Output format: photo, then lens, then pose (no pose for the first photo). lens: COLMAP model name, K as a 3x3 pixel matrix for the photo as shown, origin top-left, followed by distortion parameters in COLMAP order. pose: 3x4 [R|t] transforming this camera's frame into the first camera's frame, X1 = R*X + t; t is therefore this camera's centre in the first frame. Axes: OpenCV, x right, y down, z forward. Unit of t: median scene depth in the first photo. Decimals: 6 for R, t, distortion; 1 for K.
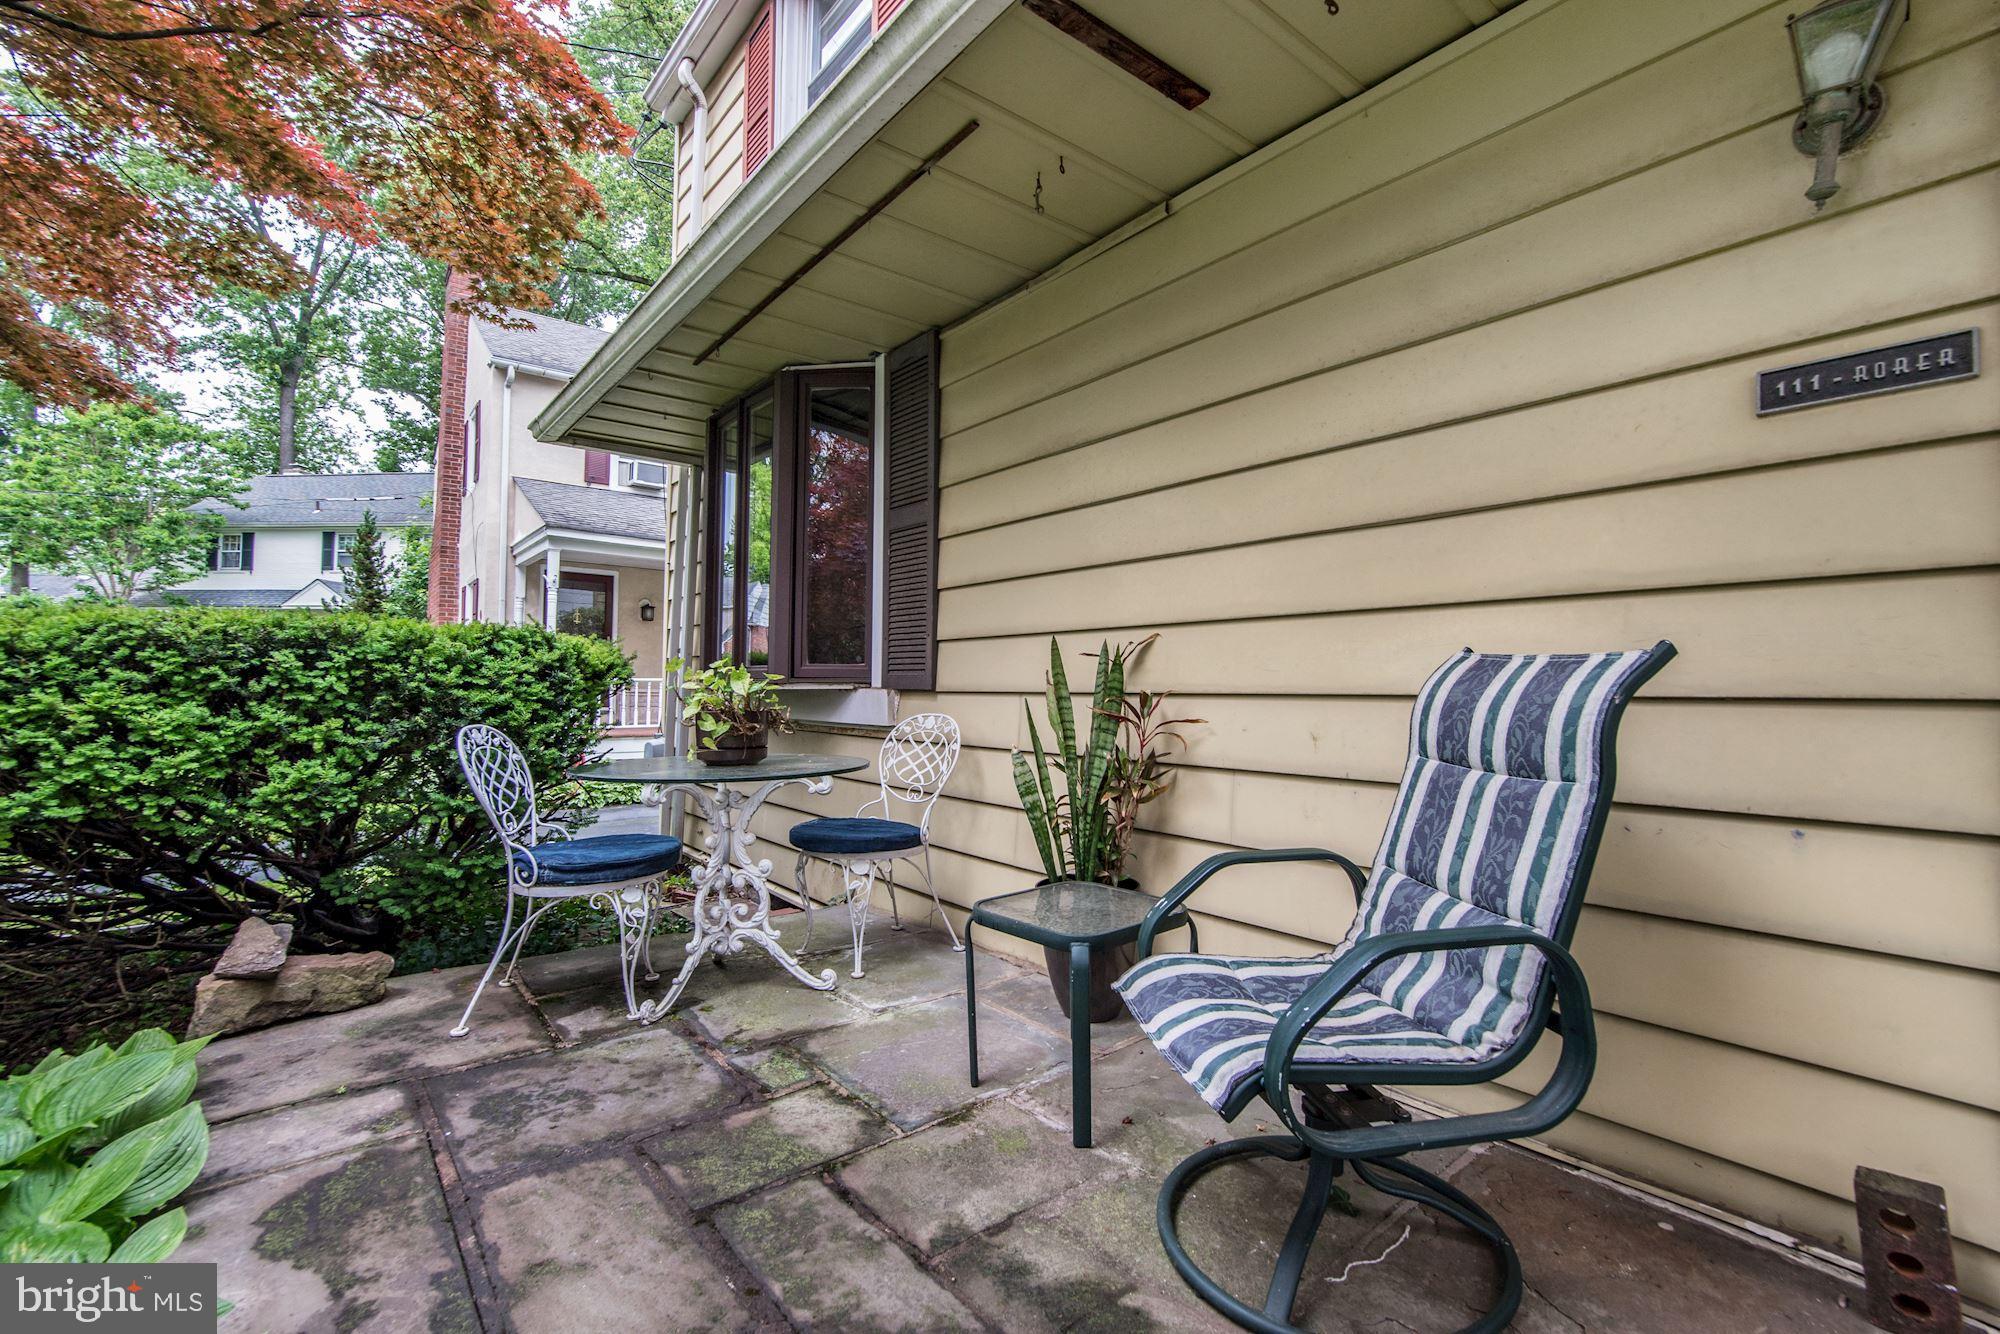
lens RADIAL K [[869.0, 0, 997.2], [0, 869.0, 672.8], [0, 0, 1]] dist [-0.011263, 0.002107]
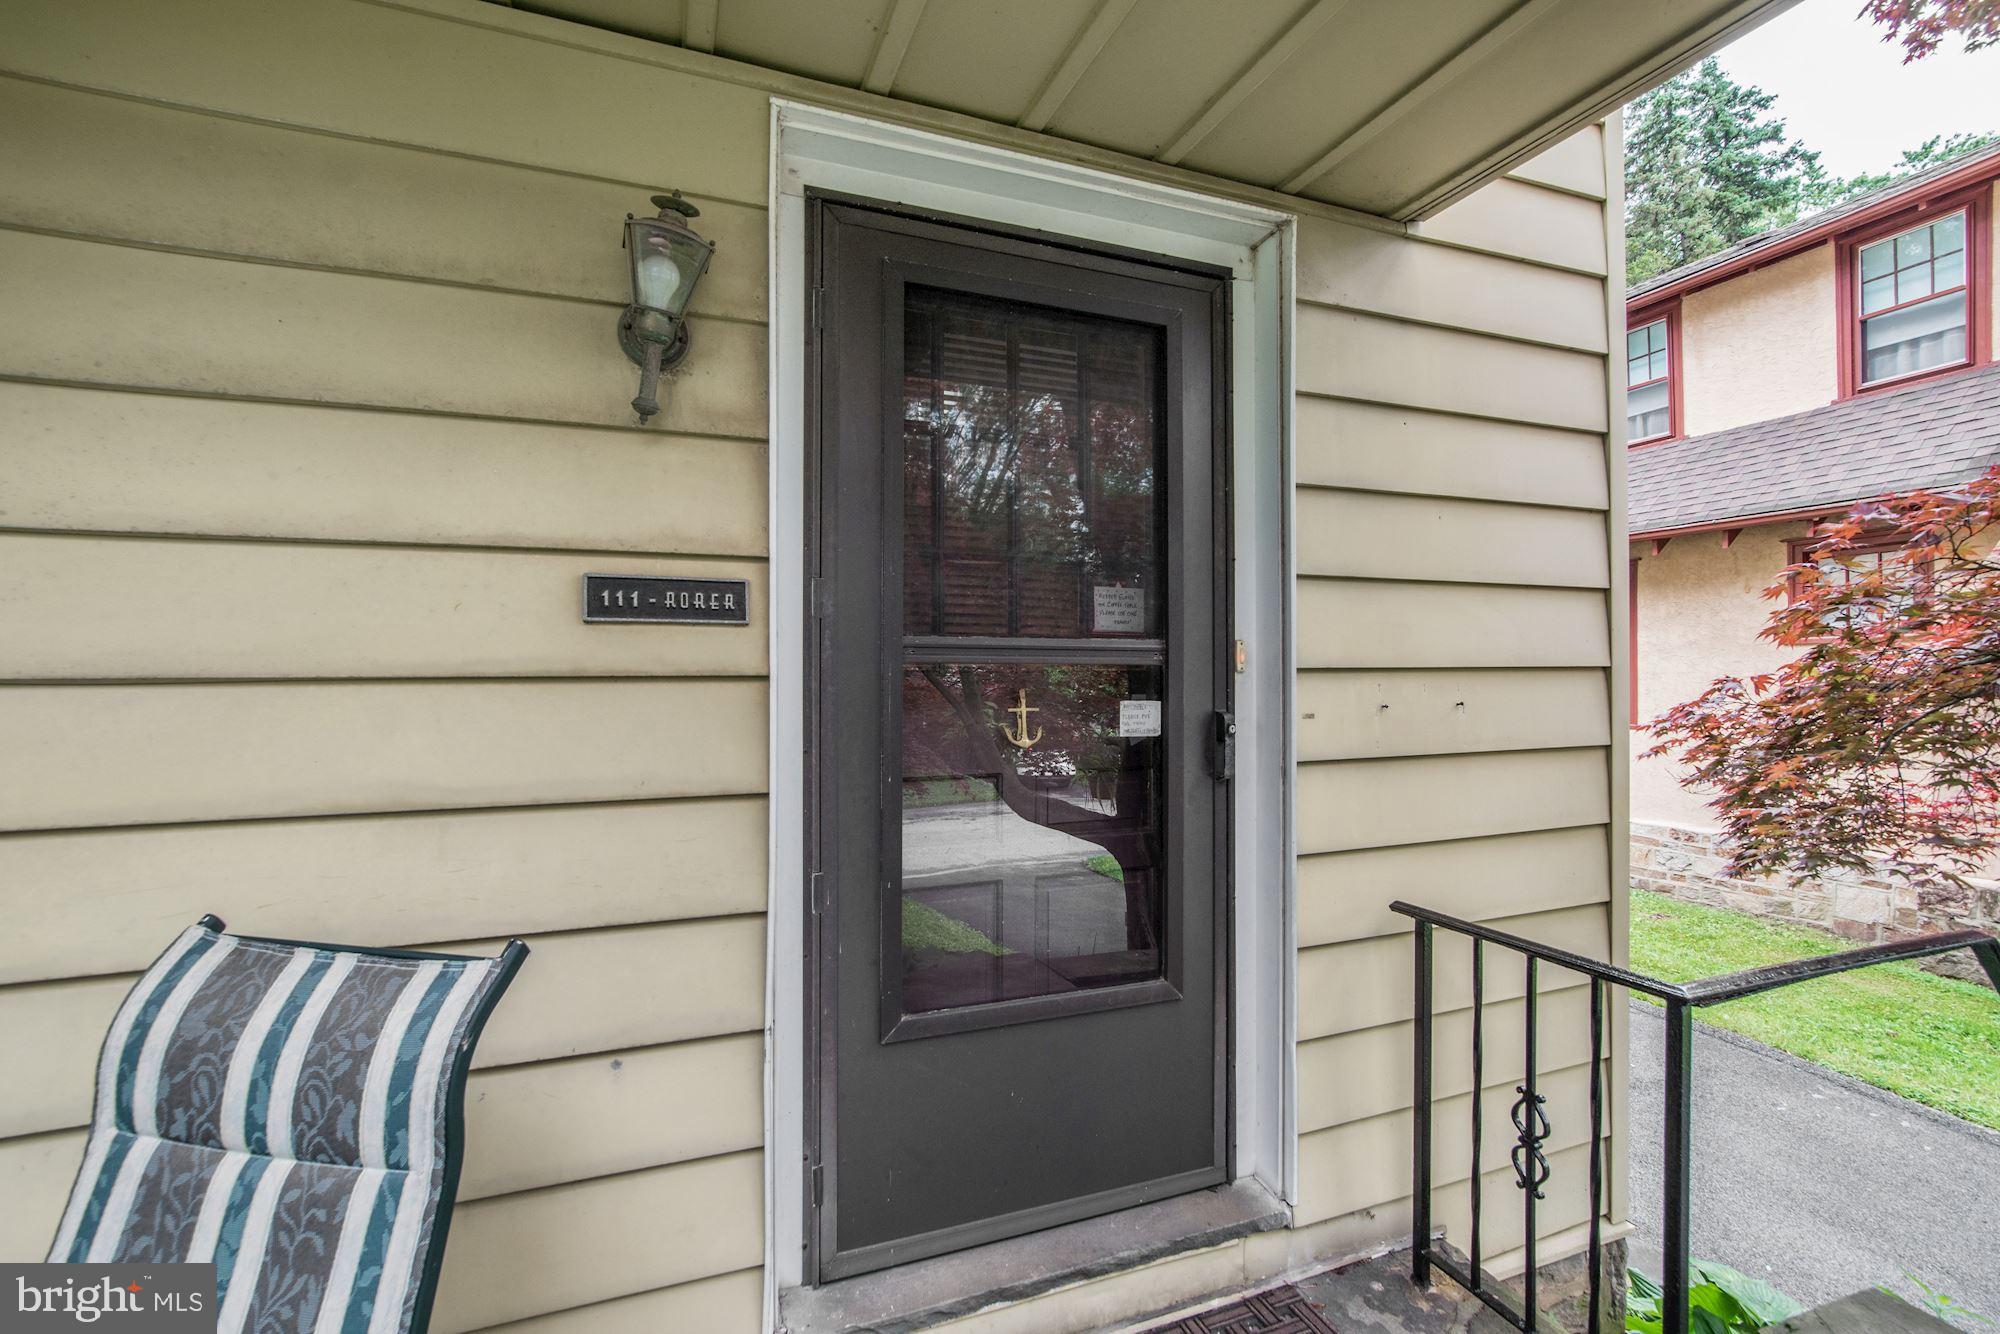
lens RADIAL K [[869.0, 0, 1000.6], [0, 869.0, 670.5], [0, 0, 1]] dist [-0.011263, 0.002107]
pose [[0.291333, -0.009962, 0.956570, 0.127255], [-0.018549, 0.999699, 0.016060, -0.278188], [-0.956442, -0.022422, 0.291061, 0.312470]]
